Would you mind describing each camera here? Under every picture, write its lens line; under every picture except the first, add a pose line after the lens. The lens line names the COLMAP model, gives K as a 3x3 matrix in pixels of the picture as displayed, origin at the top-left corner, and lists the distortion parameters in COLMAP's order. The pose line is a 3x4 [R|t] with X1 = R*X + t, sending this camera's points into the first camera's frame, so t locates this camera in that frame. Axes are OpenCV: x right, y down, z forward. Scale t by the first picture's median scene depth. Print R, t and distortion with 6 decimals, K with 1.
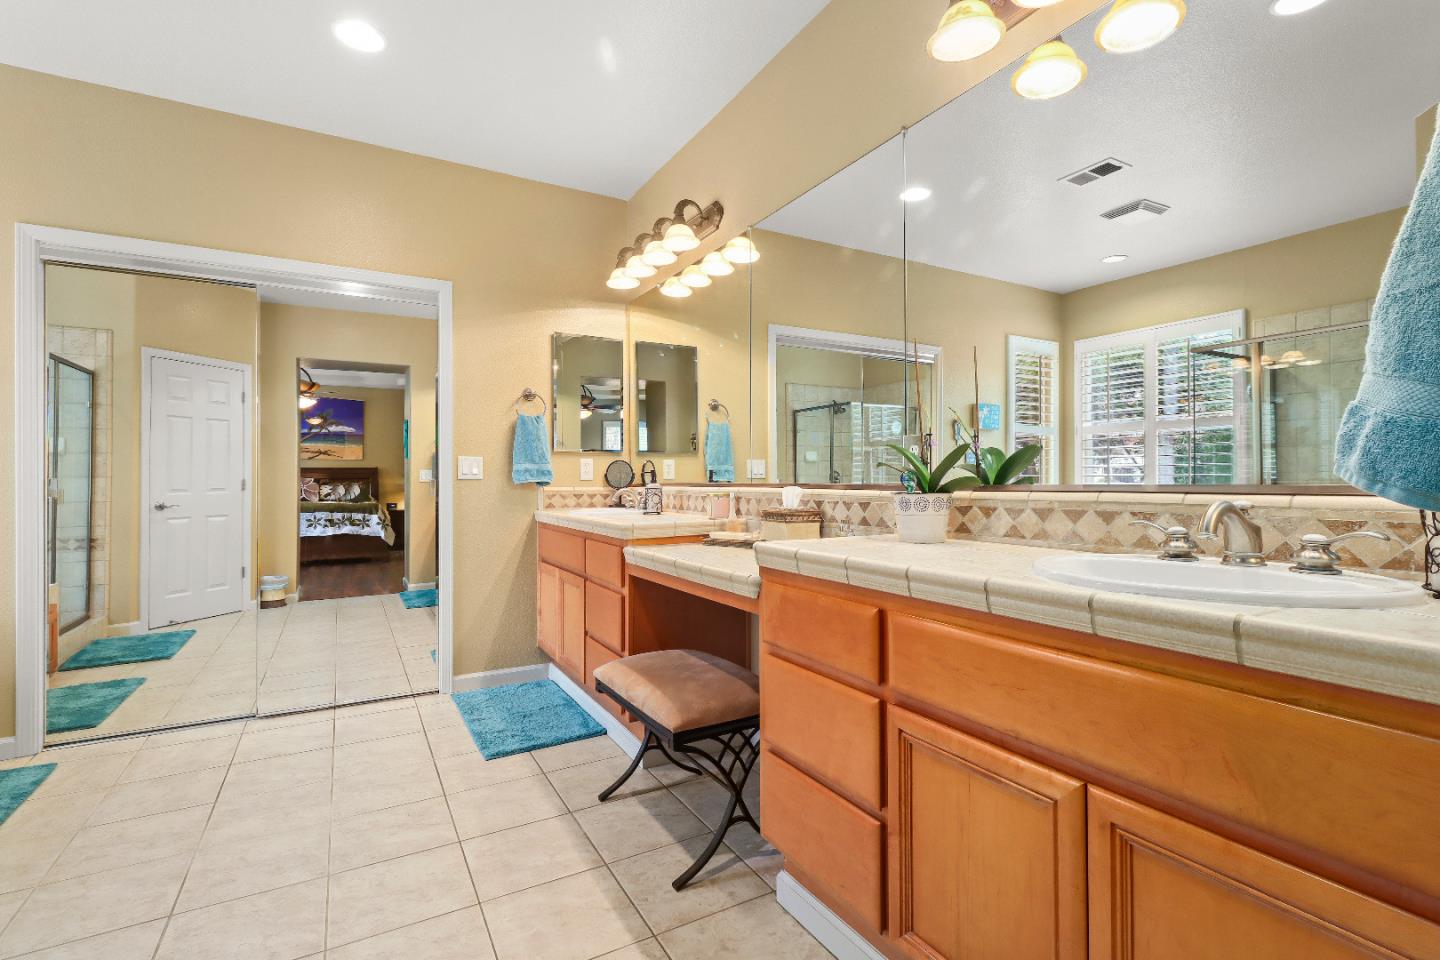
lens RADIAL K [[670.2, 0, 724.1], [0, 670.2, 488.2], [0, 0, 1]] dist [0.005618, 0.000126]
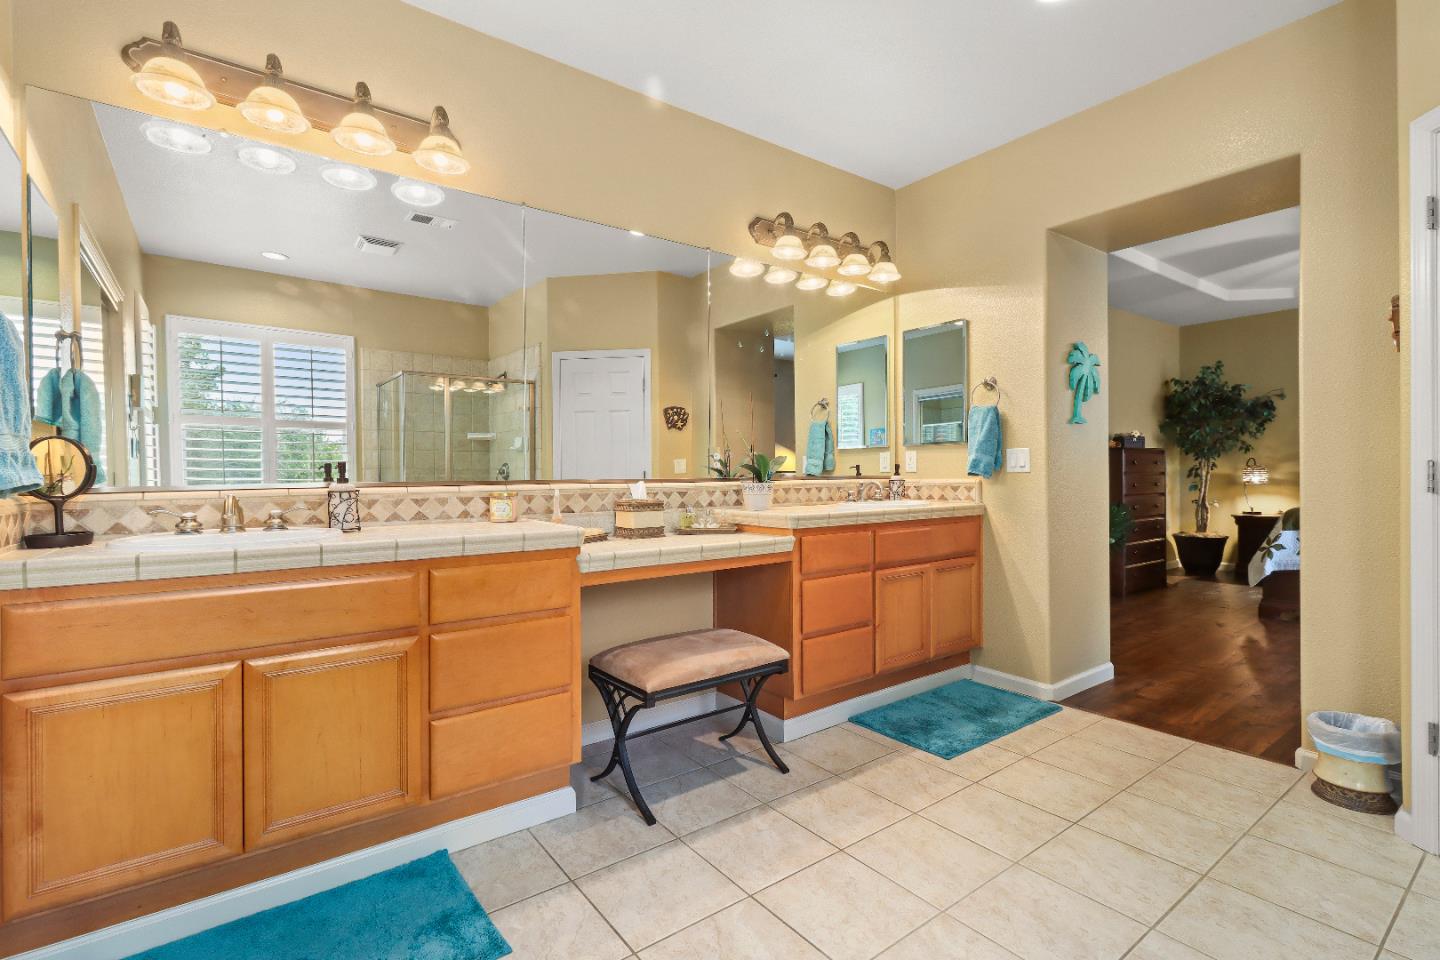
lens RADIAL K [[670.2, 0, 719.4], [0, 670.2, 468.7], [0, 0, 1]] dist [0.005618, 0.000126]
pose [[-0.124231, -0.000617, 0.992253, -1.334171], [0.014950, 0.999885, 0.002493, -0.033535], [-0.992141, 0.015143, -0.124207, 1.215103]]
